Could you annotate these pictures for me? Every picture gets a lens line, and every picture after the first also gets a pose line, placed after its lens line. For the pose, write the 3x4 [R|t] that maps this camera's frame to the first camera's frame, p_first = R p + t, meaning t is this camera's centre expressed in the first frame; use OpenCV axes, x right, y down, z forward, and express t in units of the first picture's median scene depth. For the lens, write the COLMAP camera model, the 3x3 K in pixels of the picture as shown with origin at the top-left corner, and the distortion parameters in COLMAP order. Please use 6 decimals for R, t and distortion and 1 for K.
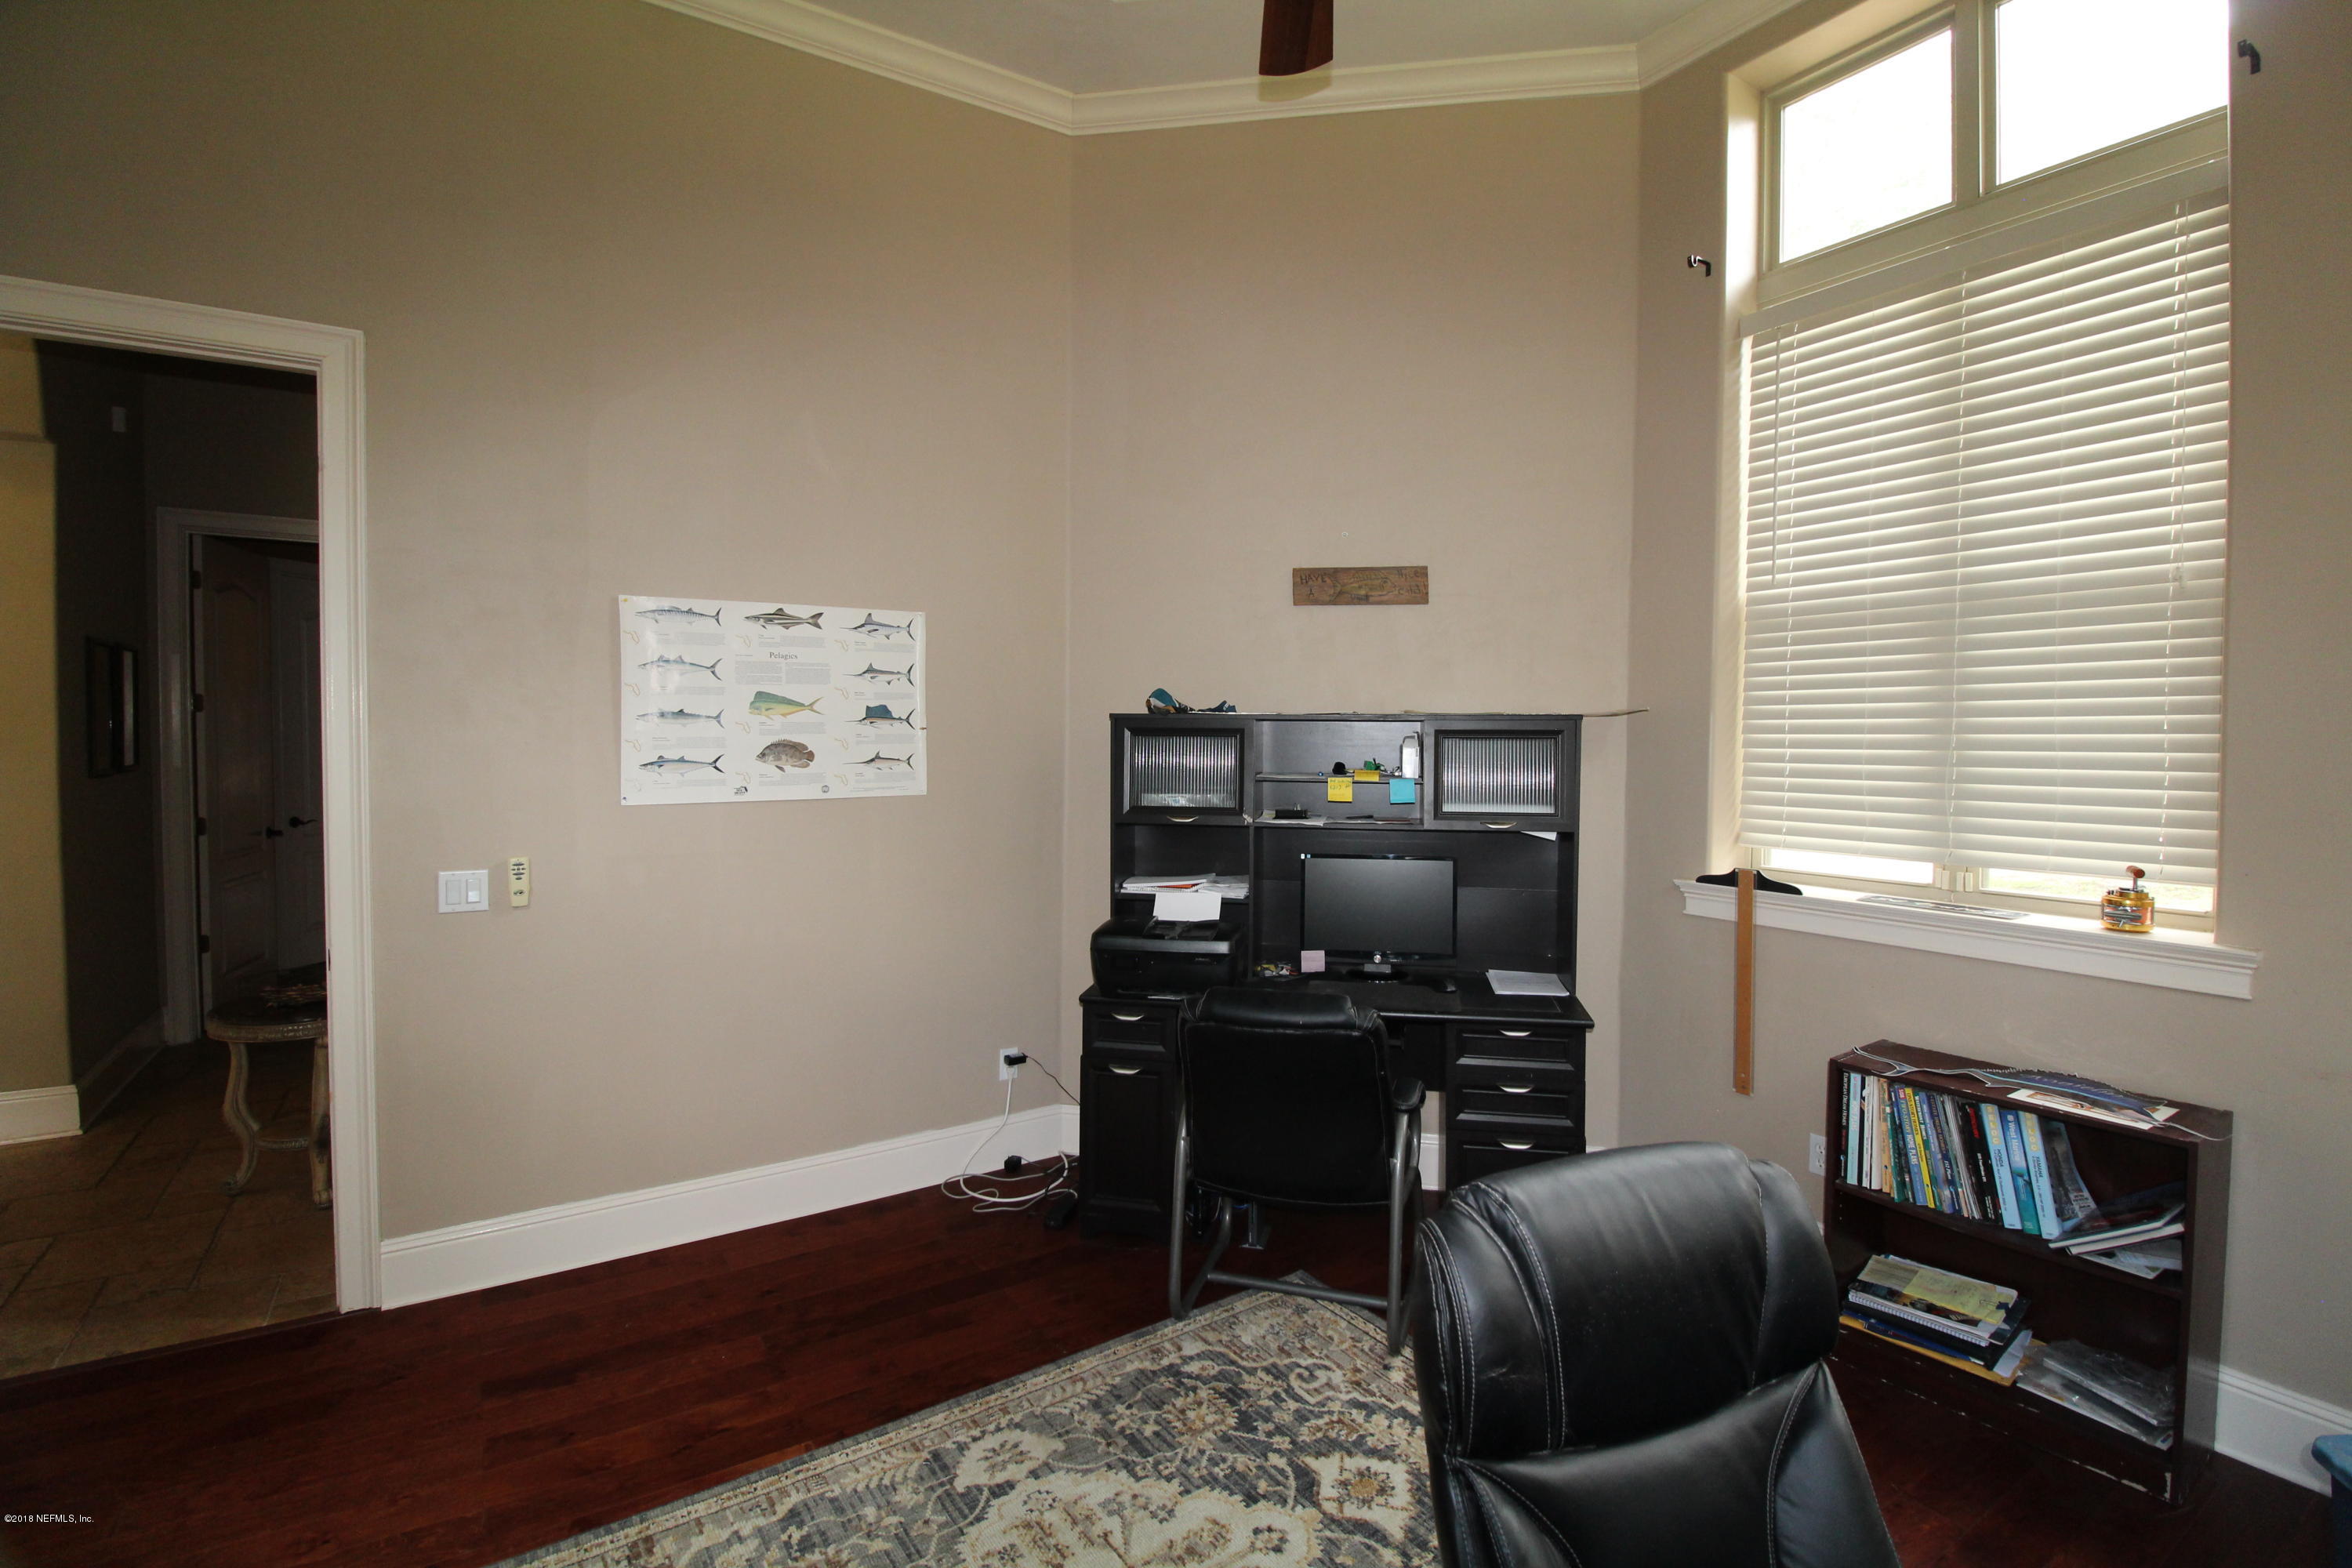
lens RADIAL K [[1086.7, 0, 1206.3], [0, 1086.7, 769.2], [0, 0, 1]] dist [-0.001458, -0.011671]
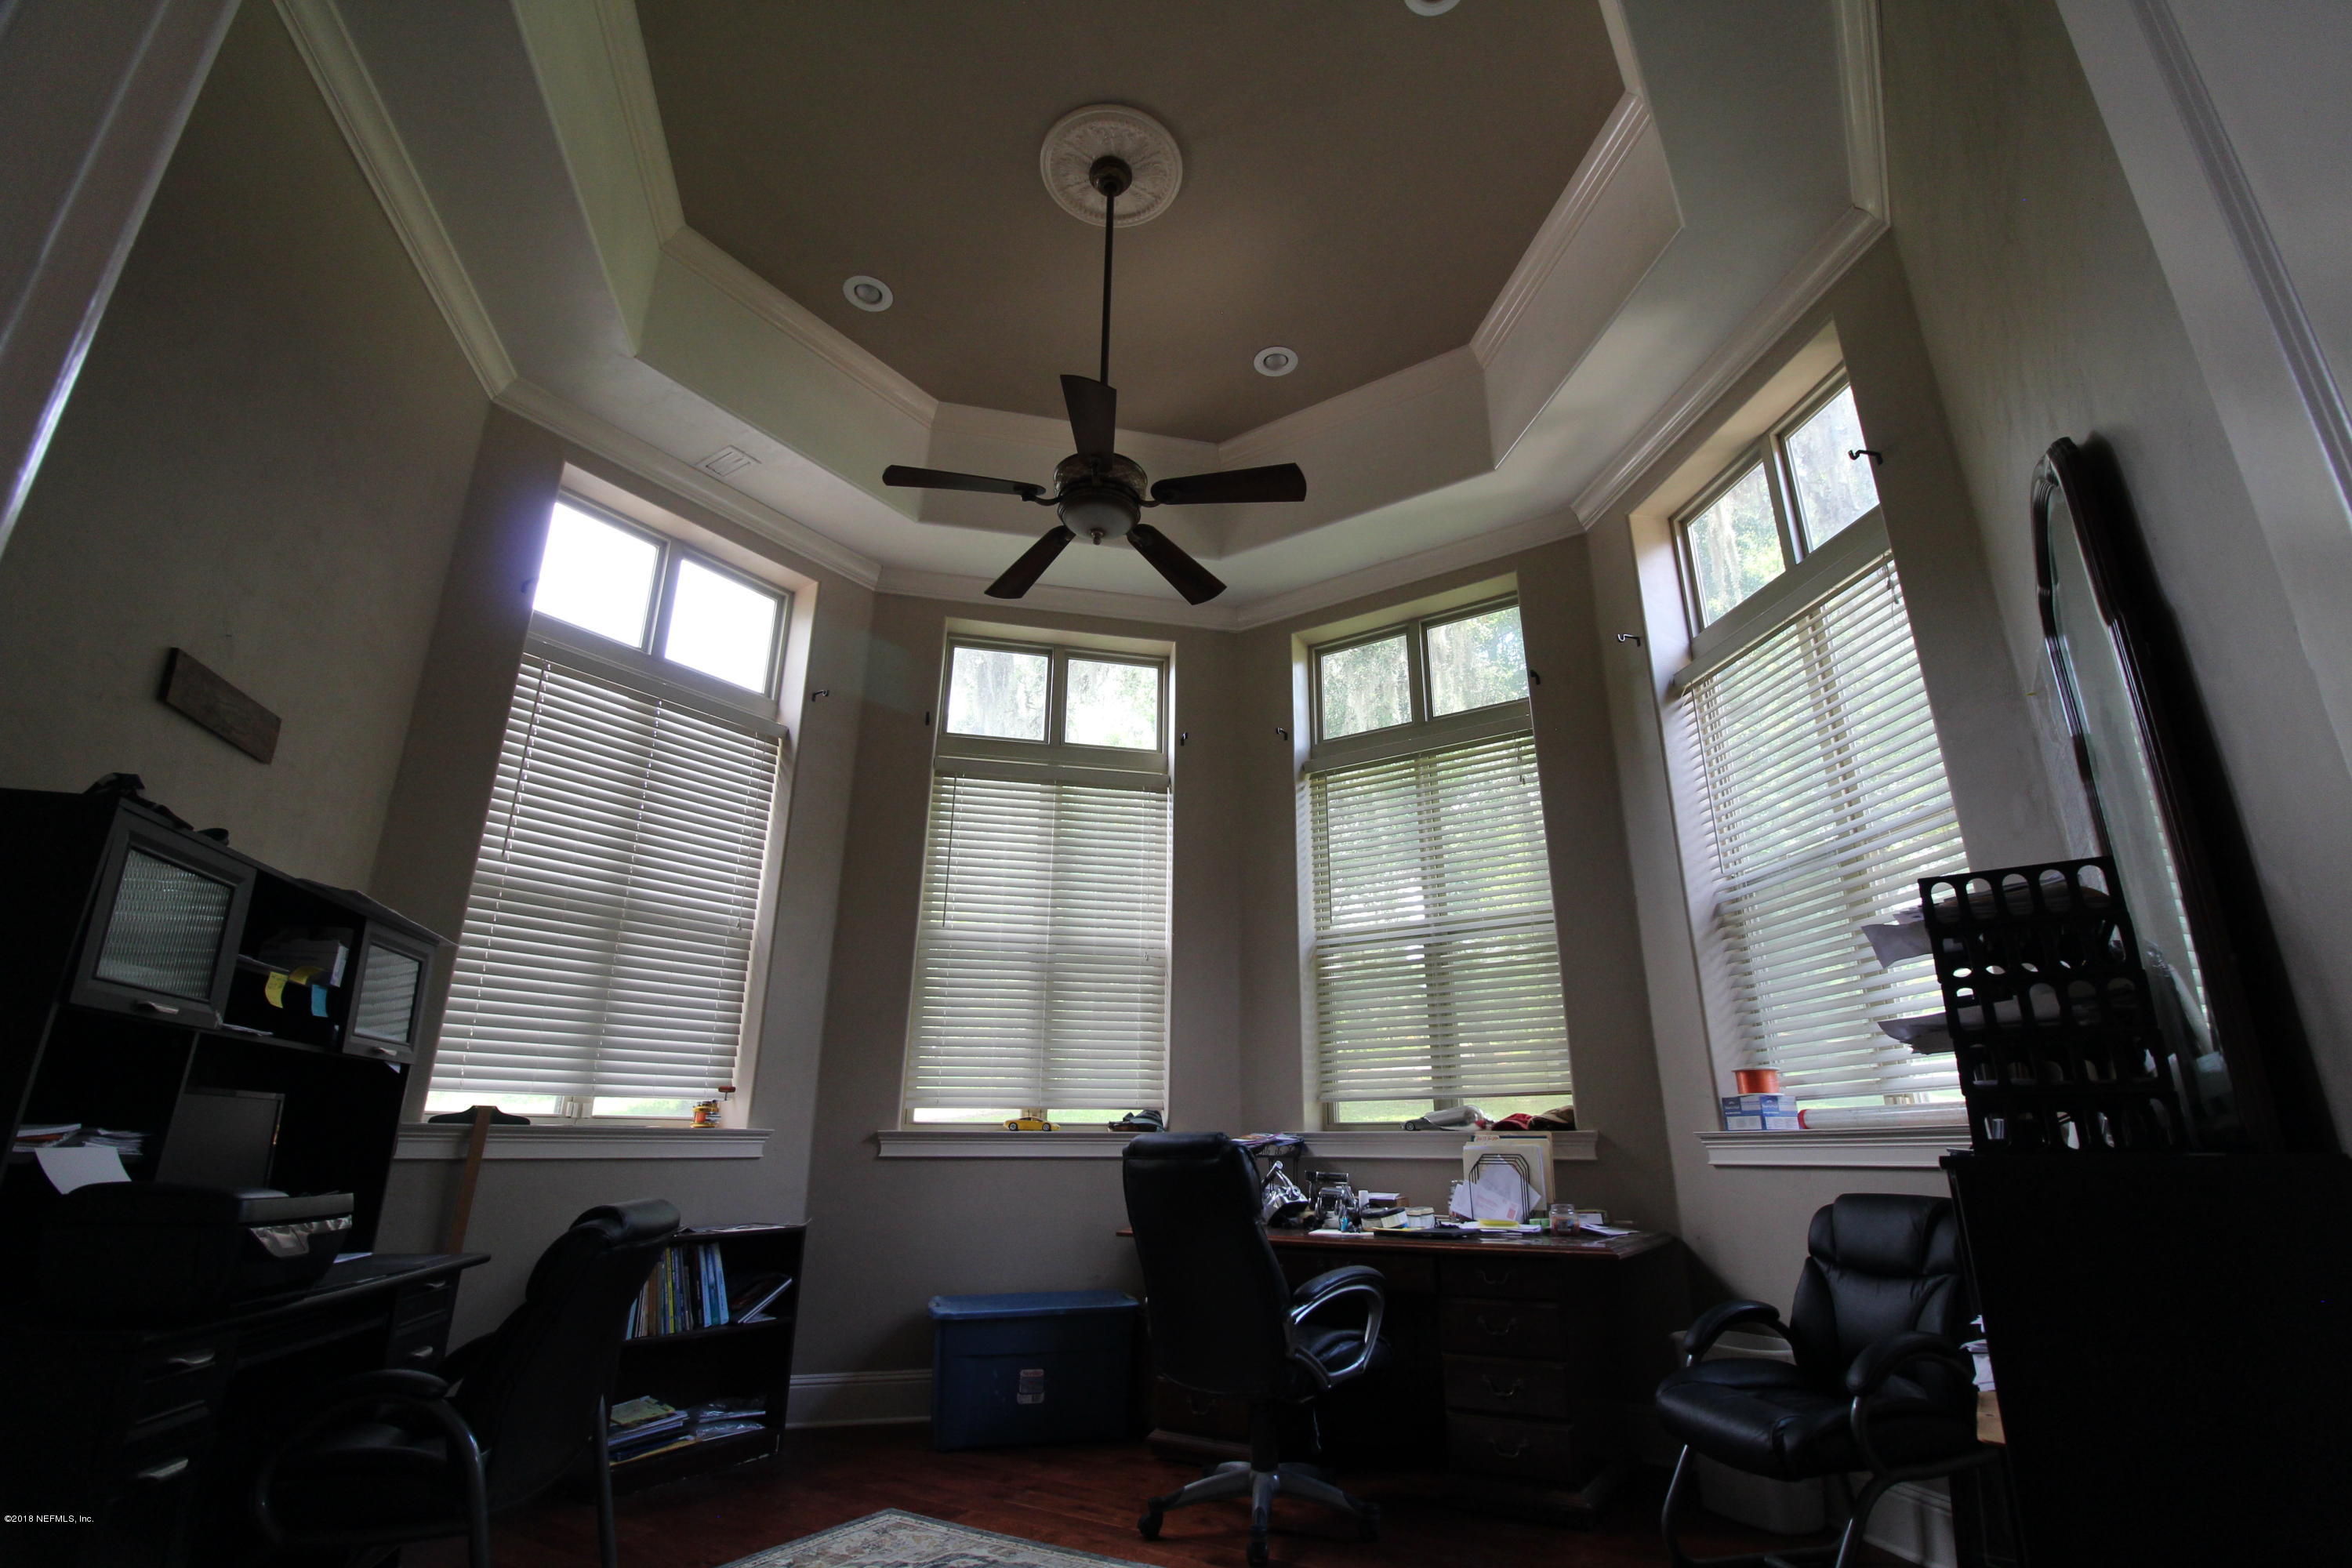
lens RADIAL K [[1086.7, 0, 1188.1], [0, 1086.7, 765.5], [0, 0, 1]] dist [-0.001458, -0.011671]
pose [[-0.391775, 0.295107, 0.871449, -1.074436], [0.023146, 0.950026, -0.311311, 0.155773], [-0.919770, -0.101793, -0.379027, 1.003208]]
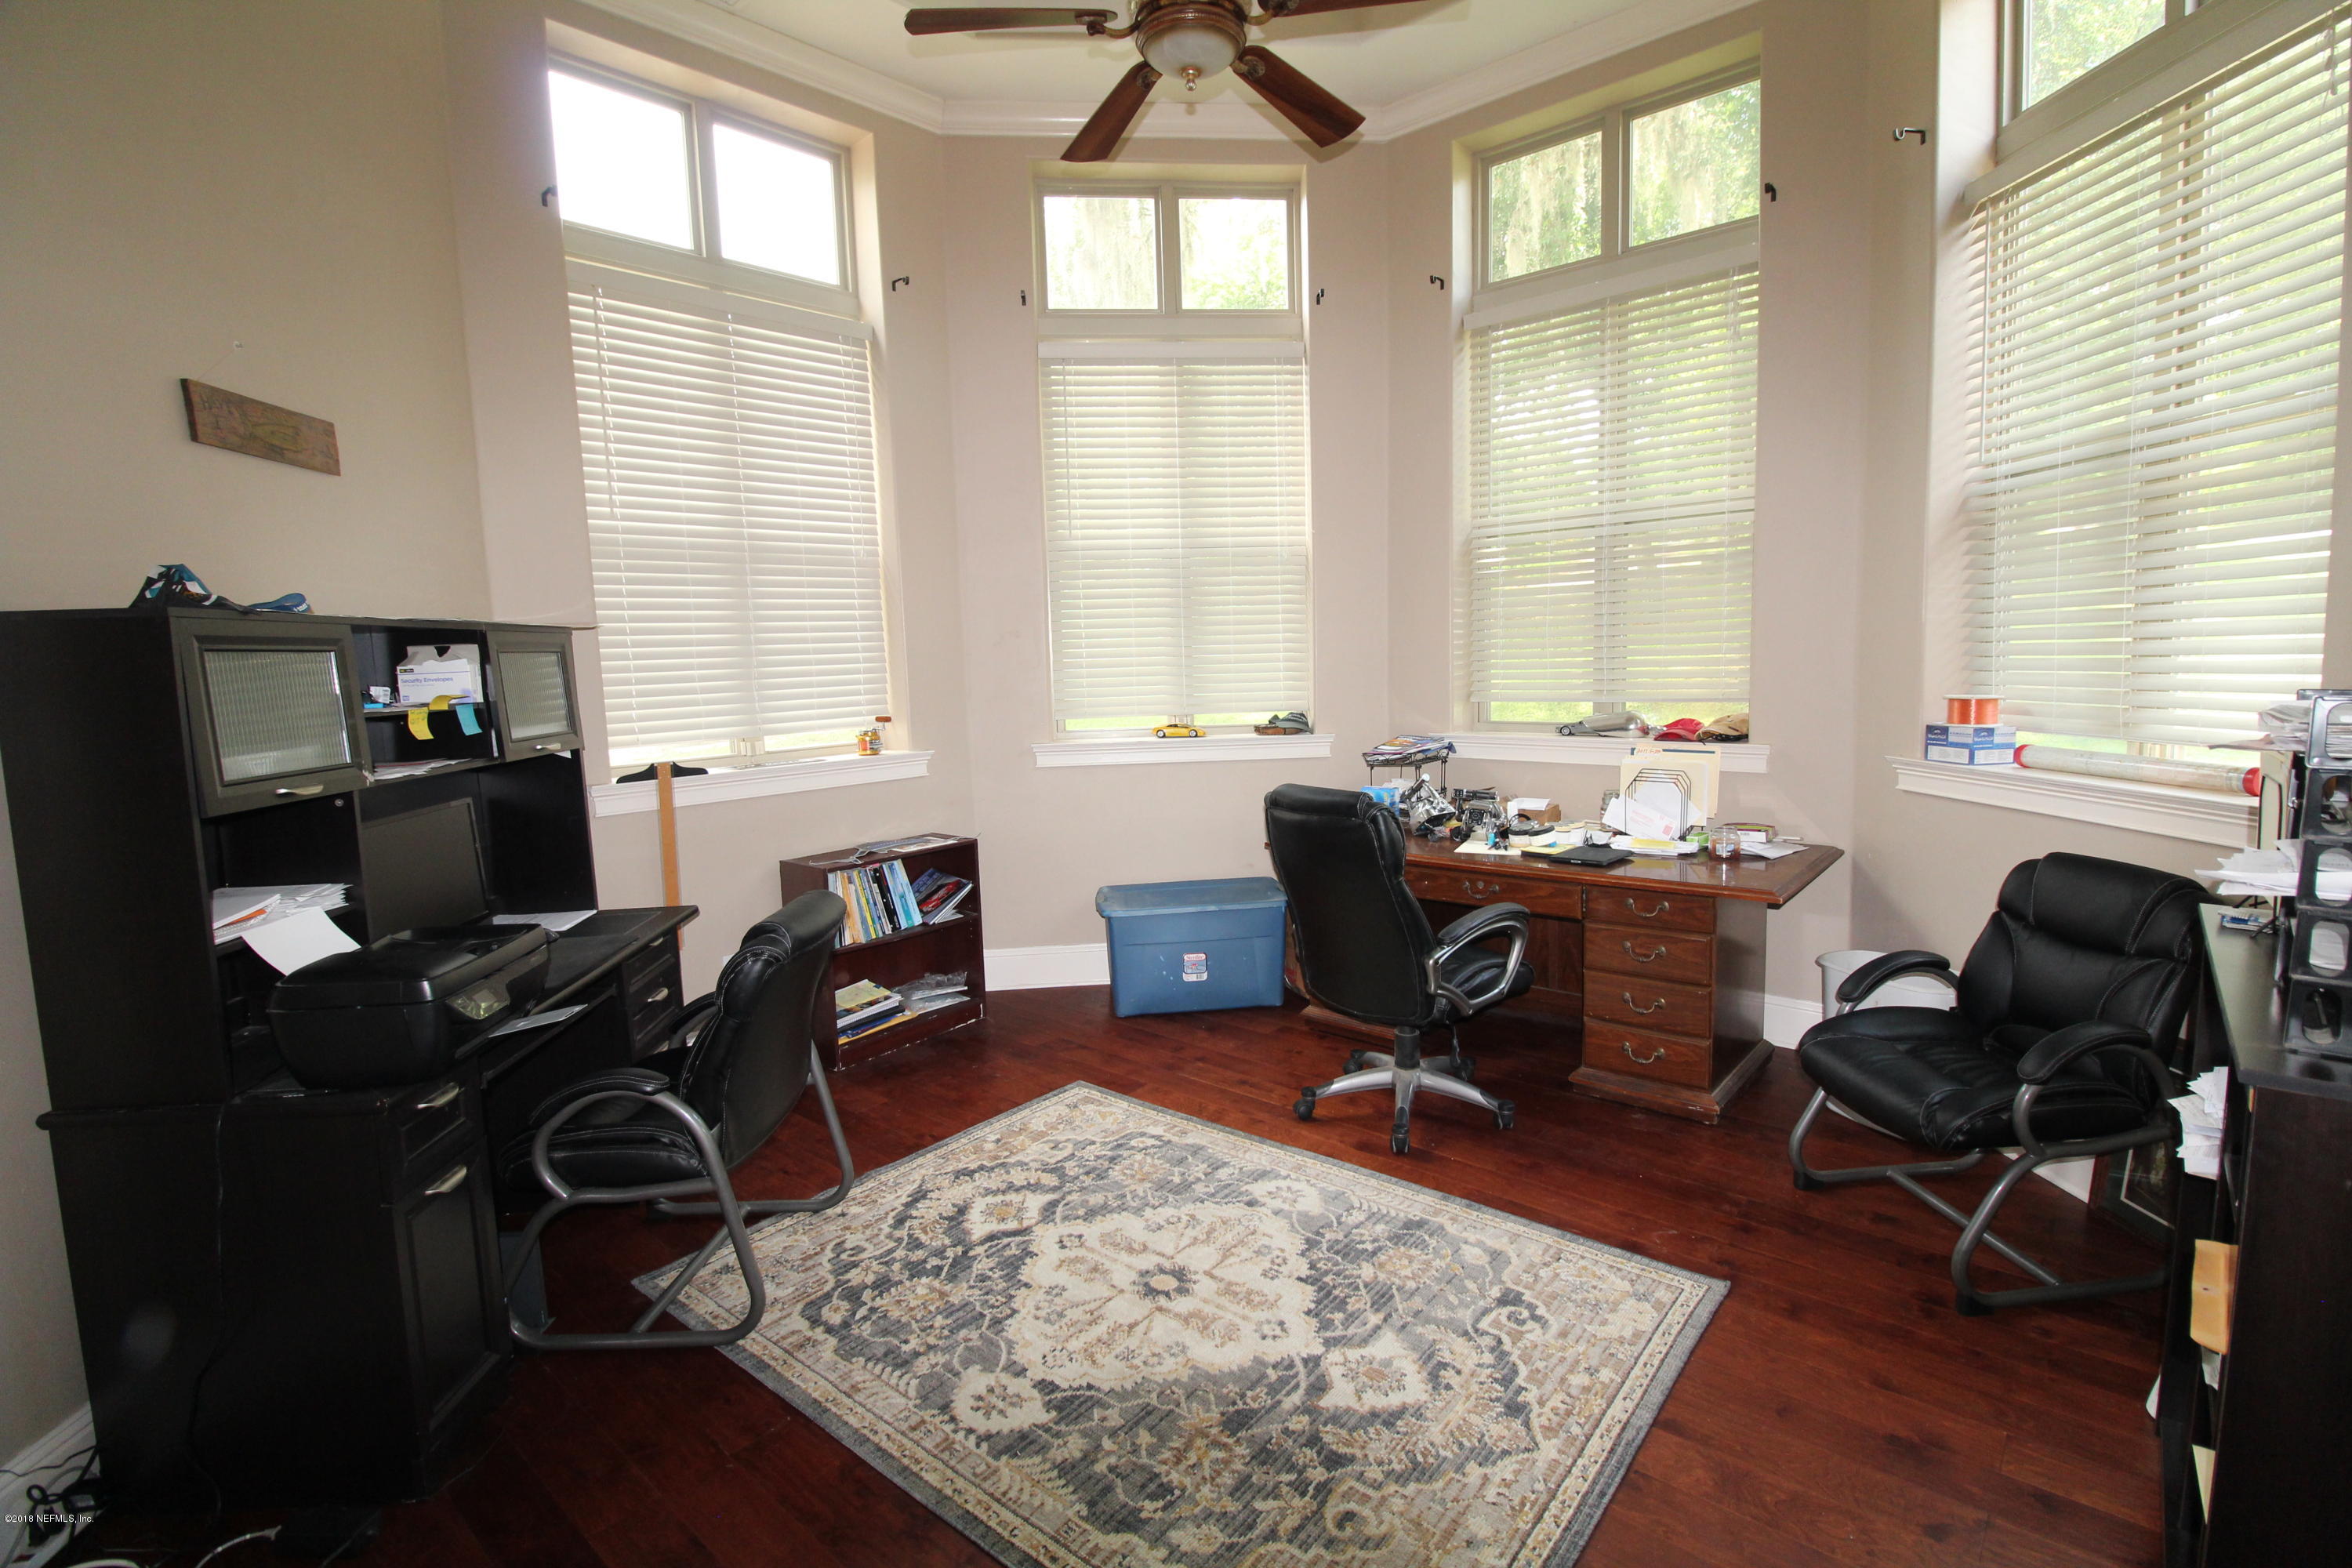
lens RADIAL K [[1086.7, 0, 1191.1], [0, 1086.7, 769.3], [0, 0, 1]] dist [-0.001458, -0.011671]
pose [[-0.261510, -0.101379, 0.959862, -0.989527], [0.061145, 0.990731, 0.121298, -0.010496], [-0.963262, 0.090412, -0.252887, 0.943352]]
